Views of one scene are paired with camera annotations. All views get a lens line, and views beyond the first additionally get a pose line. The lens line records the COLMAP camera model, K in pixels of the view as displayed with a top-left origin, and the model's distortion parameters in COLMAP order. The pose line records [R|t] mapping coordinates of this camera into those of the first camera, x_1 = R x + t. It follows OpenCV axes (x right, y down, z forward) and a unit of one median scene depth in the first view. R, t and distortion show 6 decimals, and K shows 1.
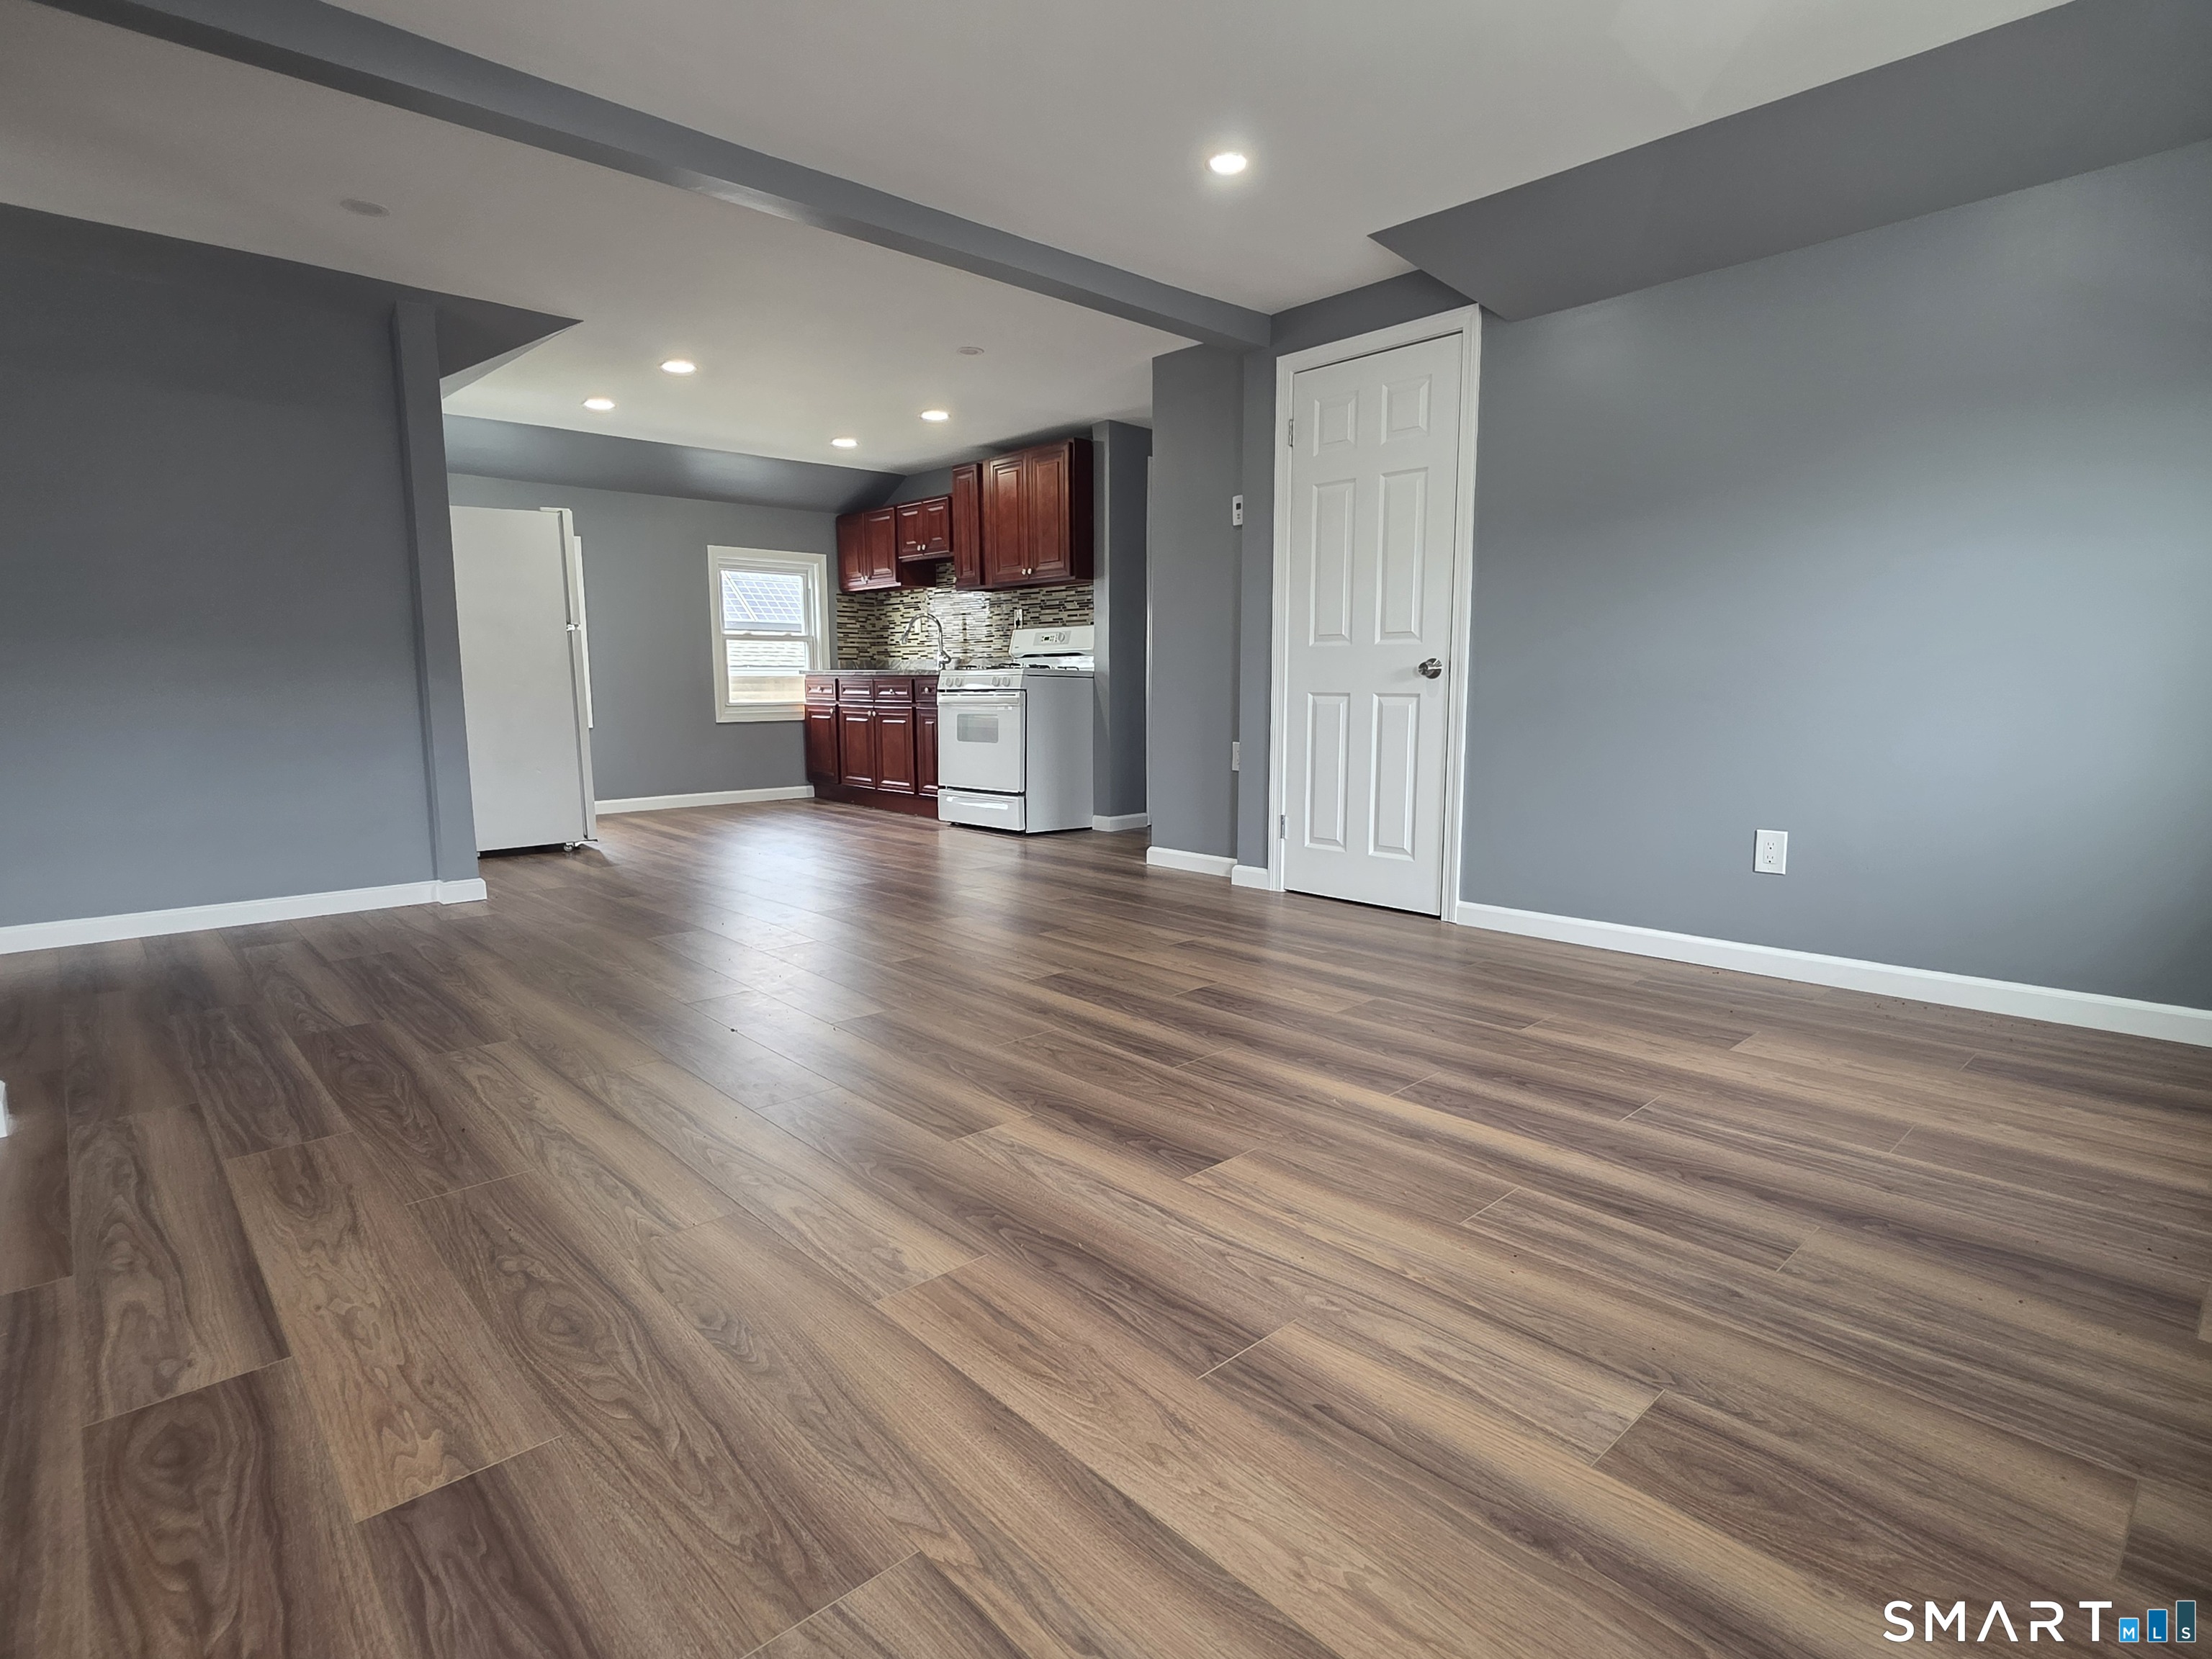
lens RADIAL K [[1128.0, 0, 1083.2], [0, 1128.0, 836.8], [0, 0, 1]] dist [0.000485, -0.000222]
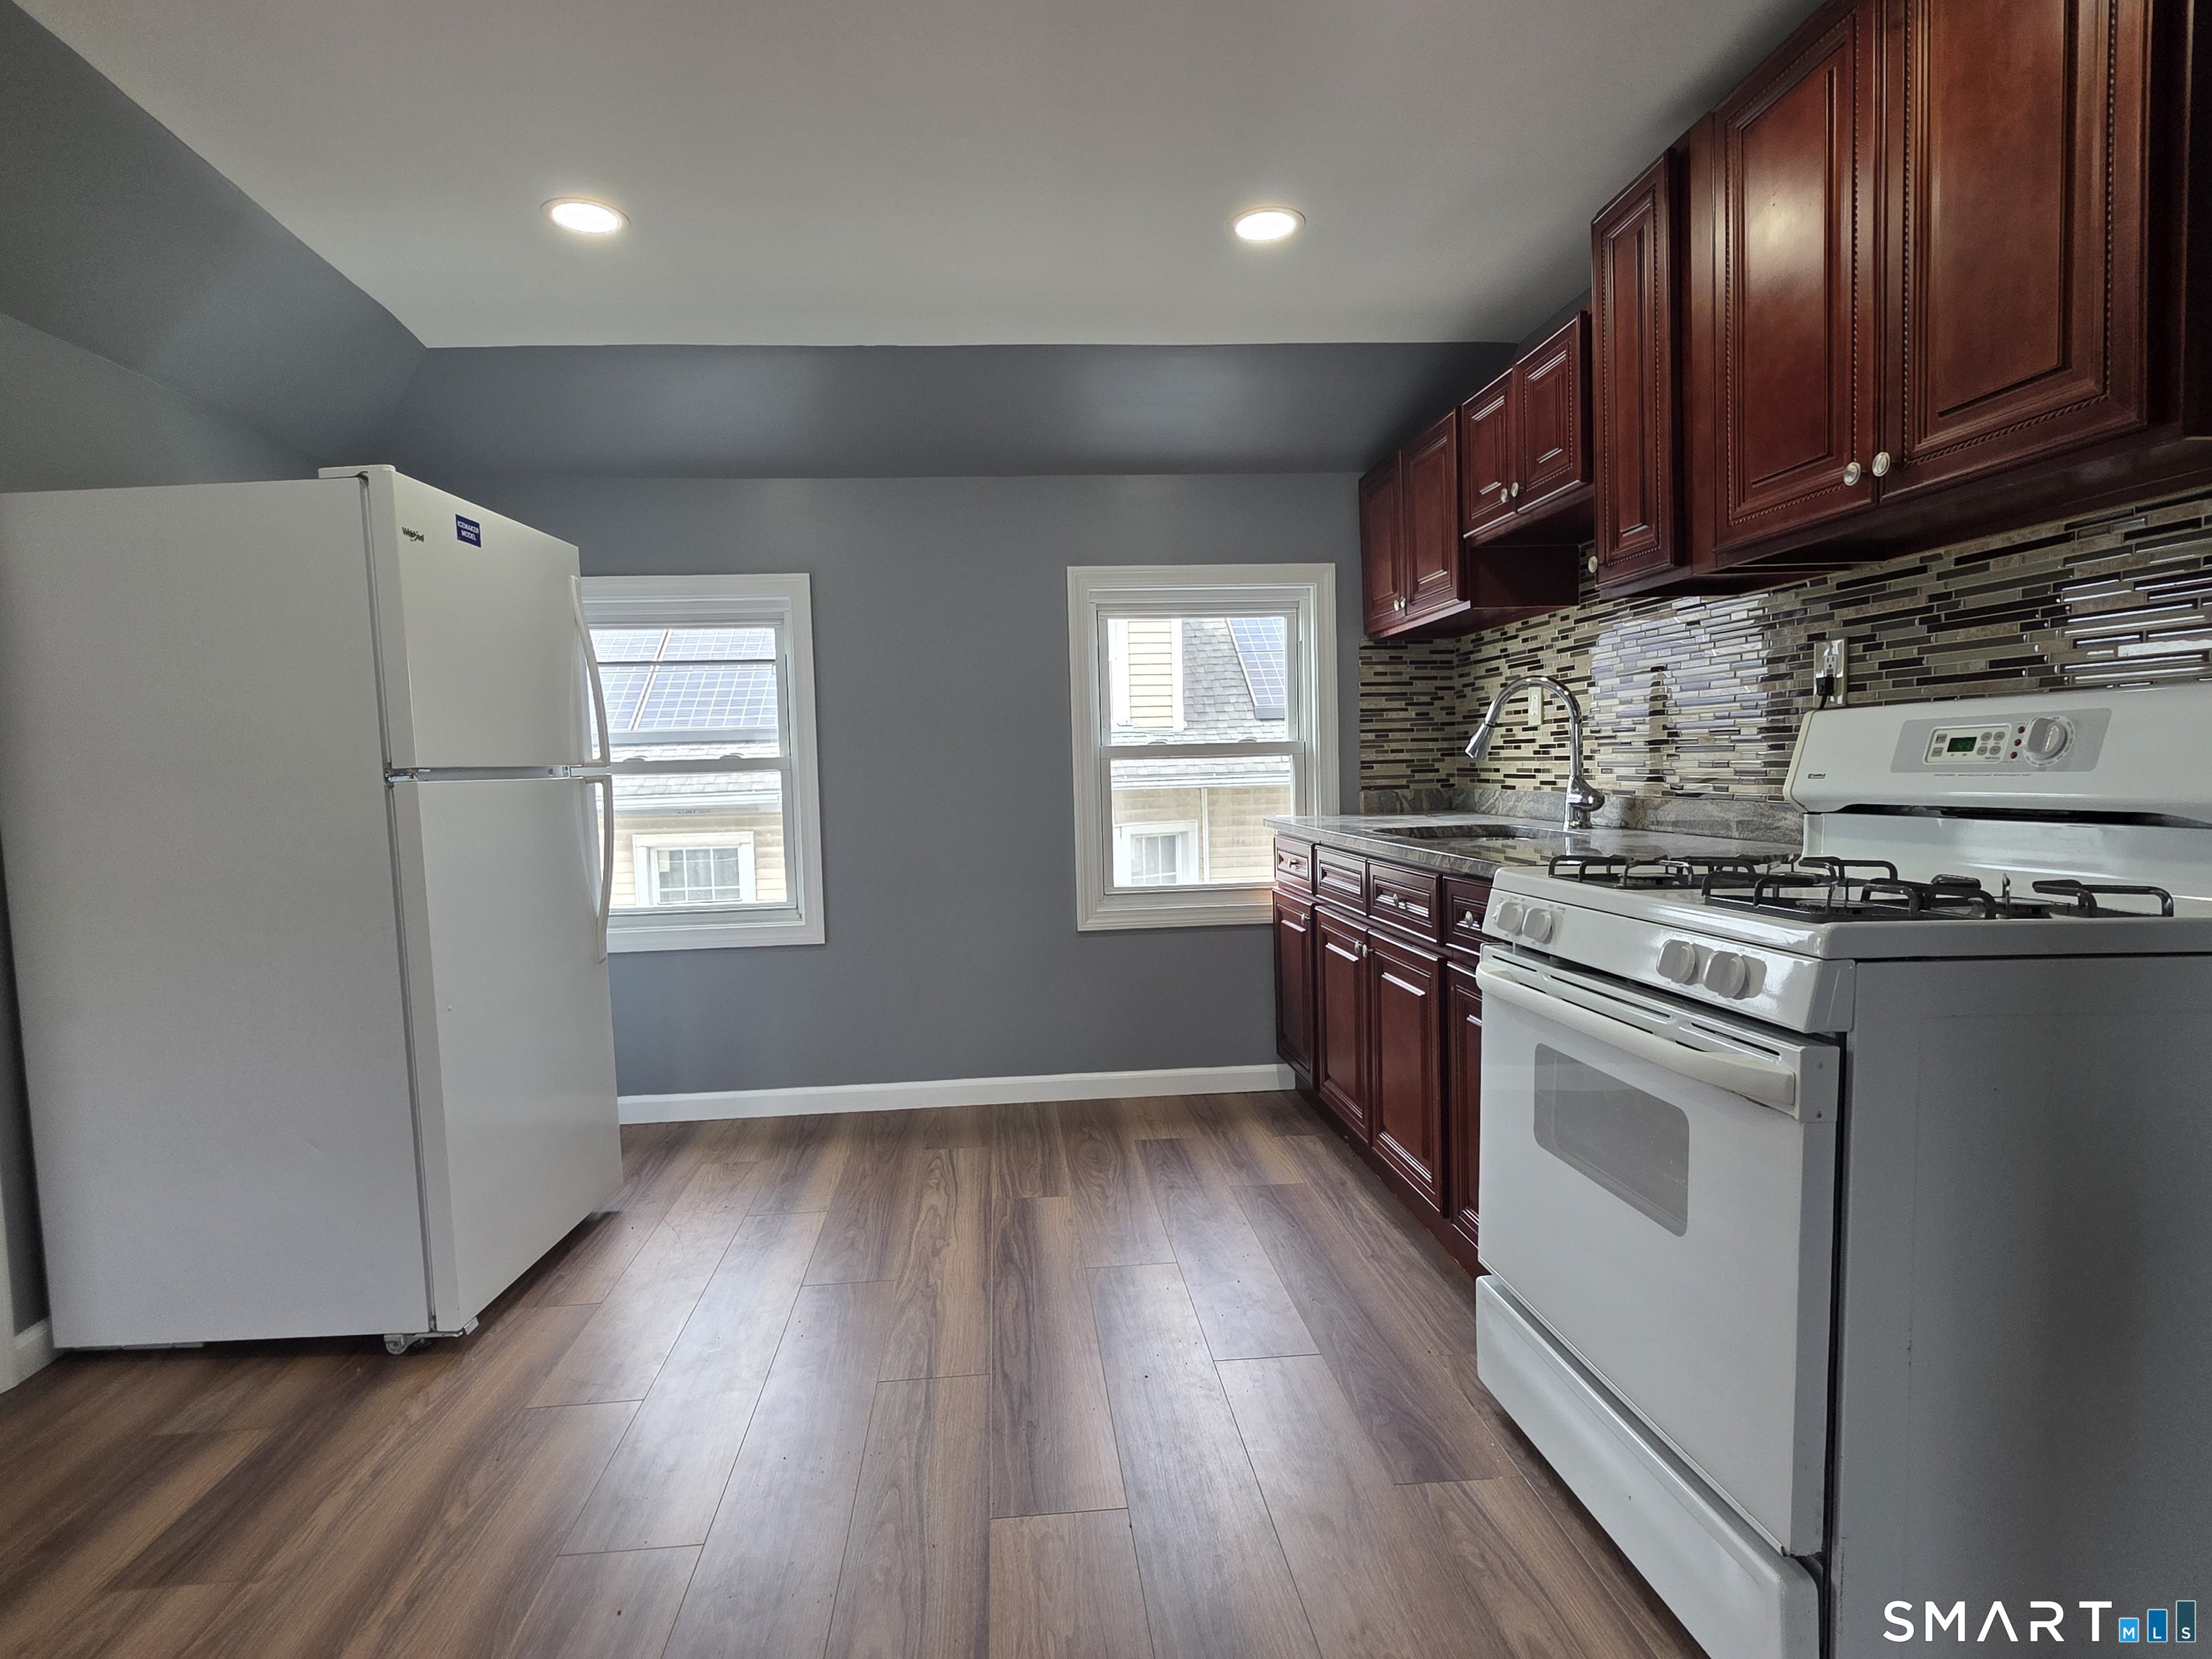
lens RADIAL K [[1128.0, 0, 1083.2], [0, 1128.0, 836.8], [0, 0, 1]] dist [0.000485, -0.000222]
pose [[0.788674, 0.017525, -0.614561, -0.030212], [-0.058744, 0.997168, -0.046952, -0.127044], [0.611998, 0.073132, 0.787471, 0.661865]]
